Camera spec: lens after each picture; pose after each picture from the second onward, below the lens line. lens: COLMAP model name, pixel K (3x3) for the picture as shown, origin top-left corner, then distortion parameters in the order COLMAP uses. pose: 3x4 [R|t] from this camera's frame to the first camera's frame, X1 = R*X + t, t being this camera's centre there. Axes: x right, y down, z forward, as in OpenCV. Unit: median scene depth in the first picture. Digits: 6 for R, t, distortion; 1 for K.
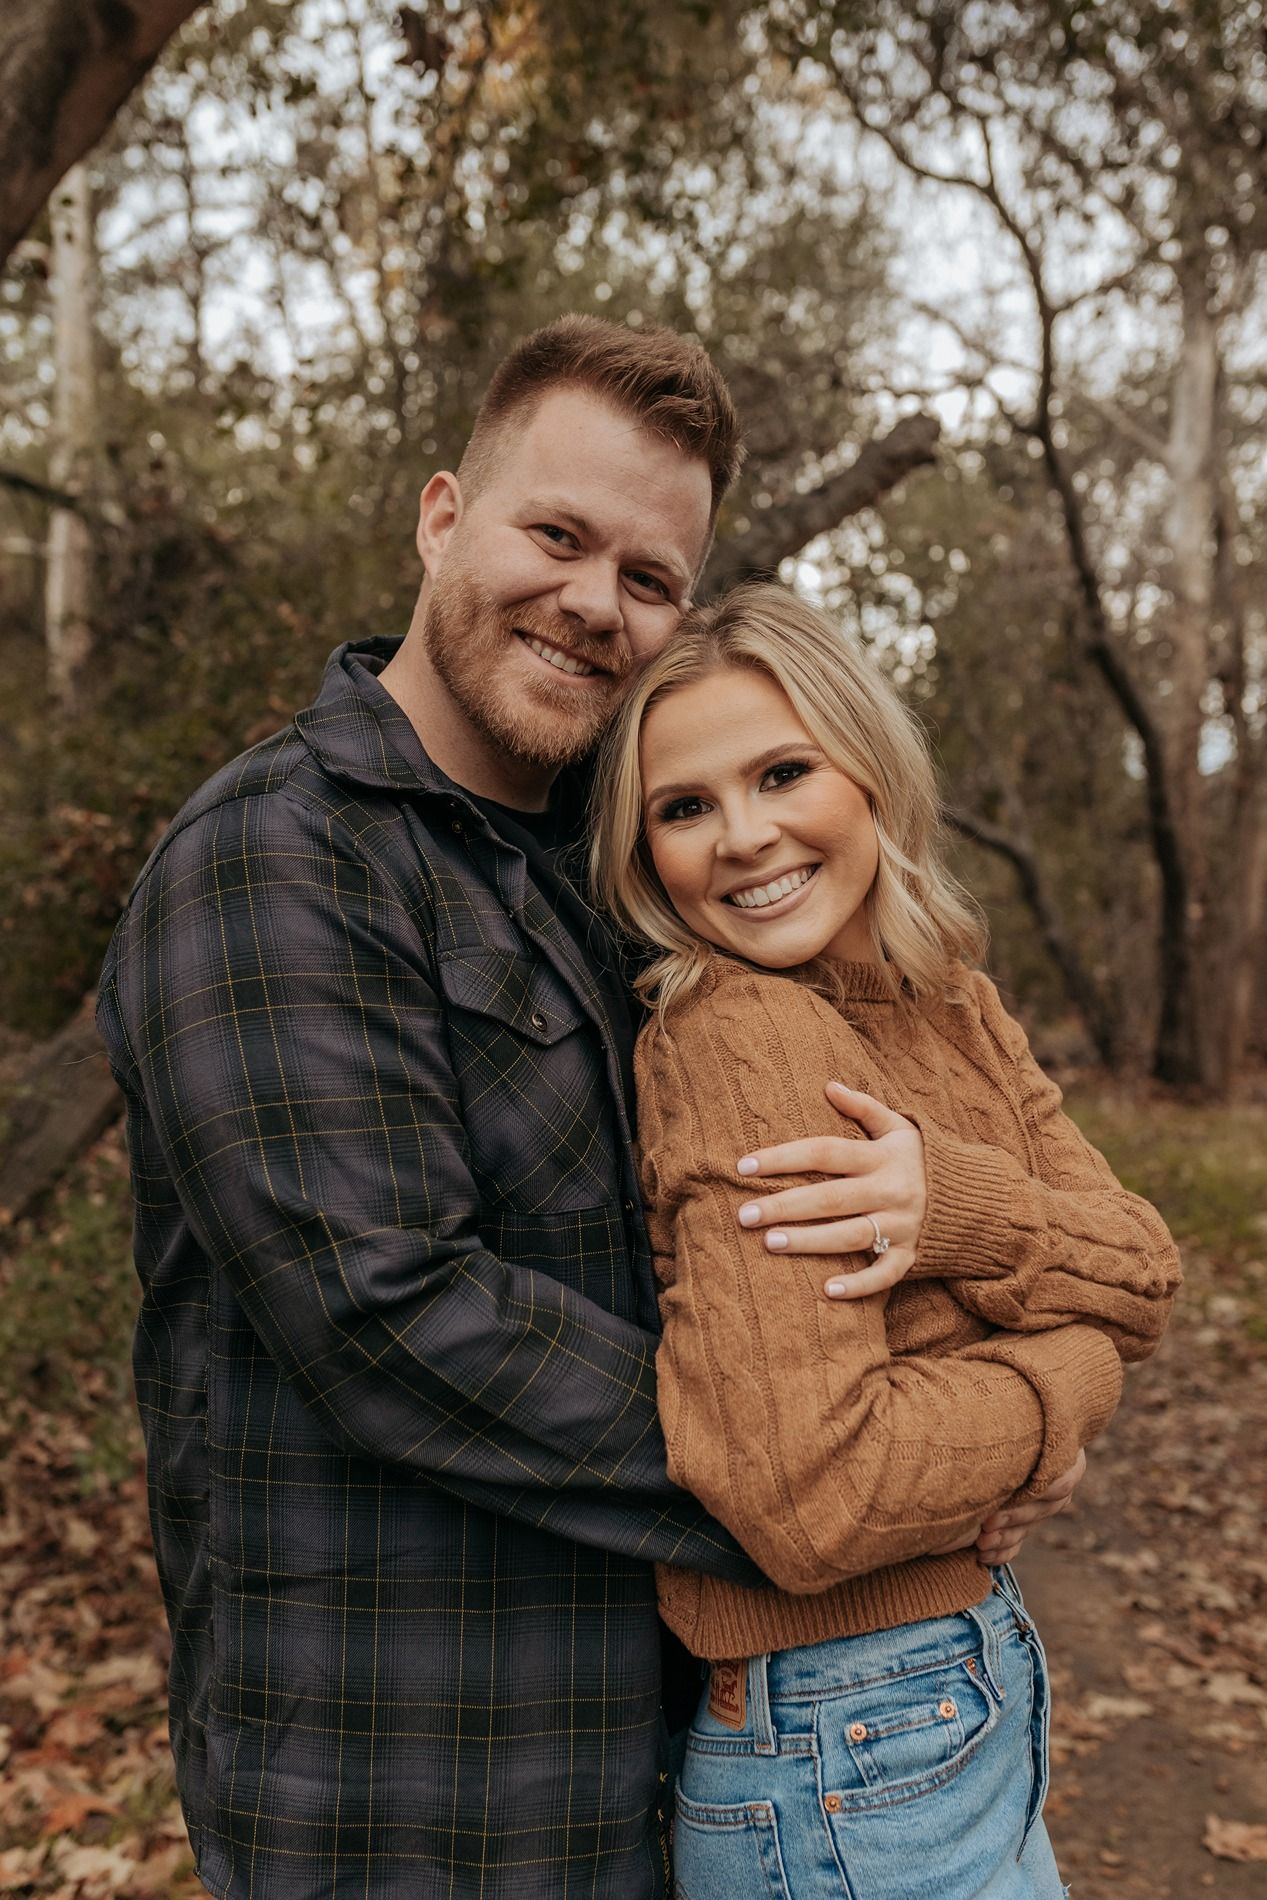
lens RADIAL K [[1844.5, 0, 638.4], [0, 1844.5, 954.9], [0, 0, 1]] dist [0.002813, 0.000000]
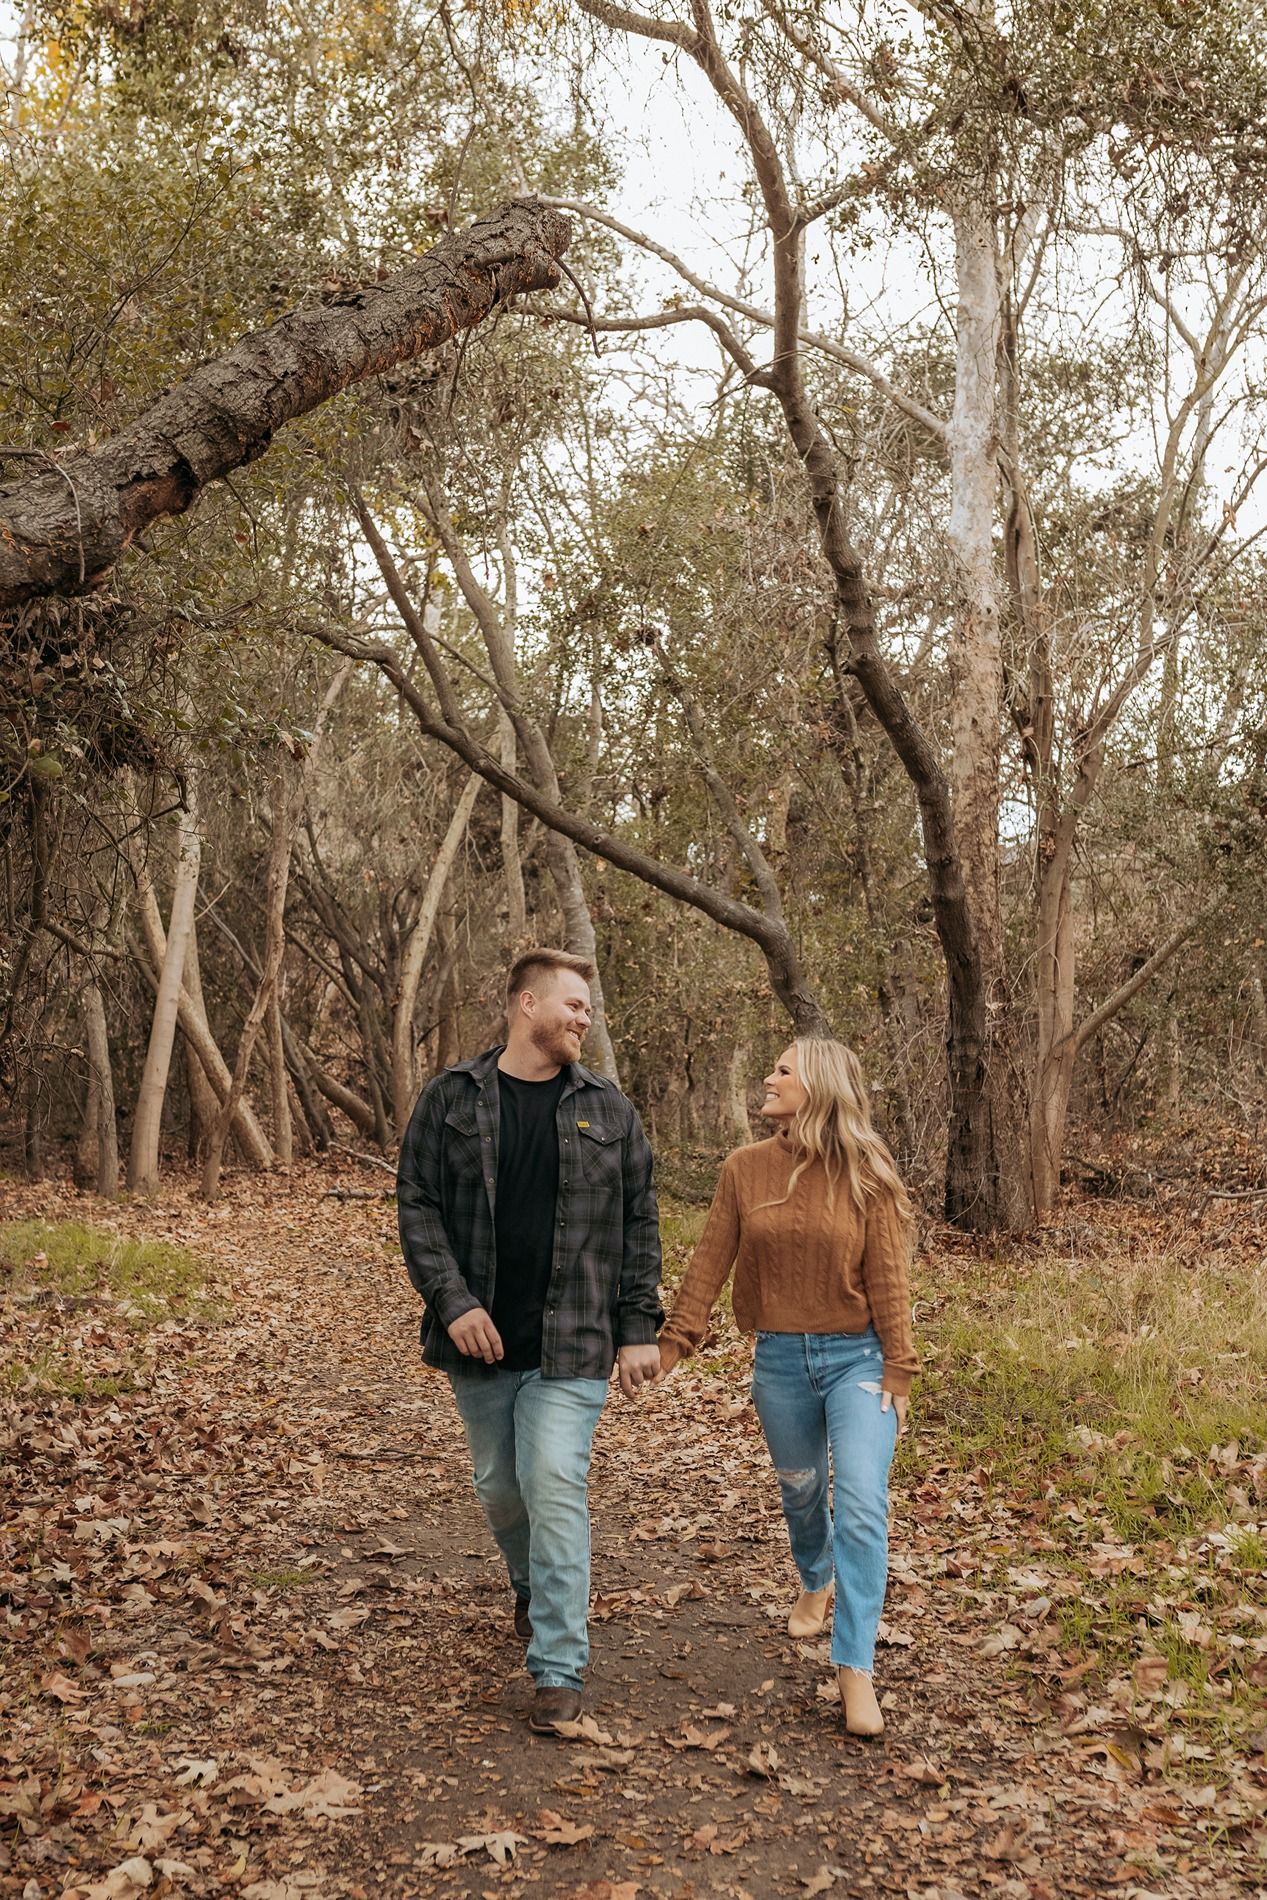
lens RADIAL K [[2133.8, 0, 627.8], [0, 2133.8, 956.4], [0, 0, 1]] dist [0.036904, 0.000000]
pose [[0.993093, -0.006545, 0.117149, 0.118485], [0.012826, 0.998515, -0.052937, 0.003806], [-0.116629, 0.054074, 0.991702, 0.328737]]
